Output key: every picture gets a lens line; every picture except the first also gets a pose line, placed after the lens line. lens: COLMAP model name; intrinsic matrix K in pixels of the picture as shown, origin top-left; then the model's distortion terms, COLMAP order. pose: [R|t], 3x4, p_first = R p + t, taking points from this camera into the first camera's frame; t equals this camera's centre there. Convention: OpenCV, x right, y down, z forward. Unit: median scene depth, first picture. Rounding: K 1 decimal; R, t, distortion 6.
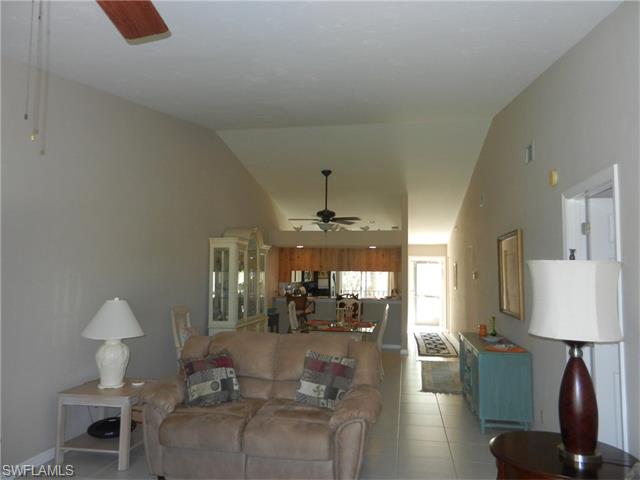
lens RADIAL K [[477.3, 0, 320.0], [0, 477.3, 240.0], [0, 0, 1]] dist [0.010667, 0.003294]
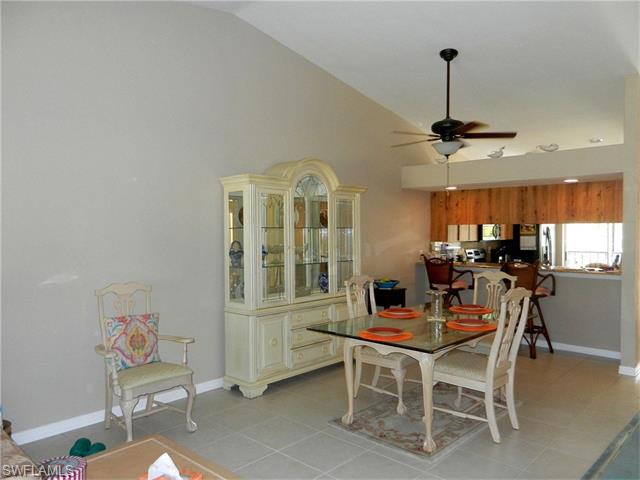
lens RADIAL K [[477.3, 0, 320.0], [0, 477.3, 240.0], [0, 0, 1]] dist [0.010667, 0.003294]
pose [[0.852662, -0.005865, -0.522431, 0.143635], [0.052327, 0.995868, 0.074222, 0.025403], [0.519837, -0.090624, 0.849445, 0.318628]]
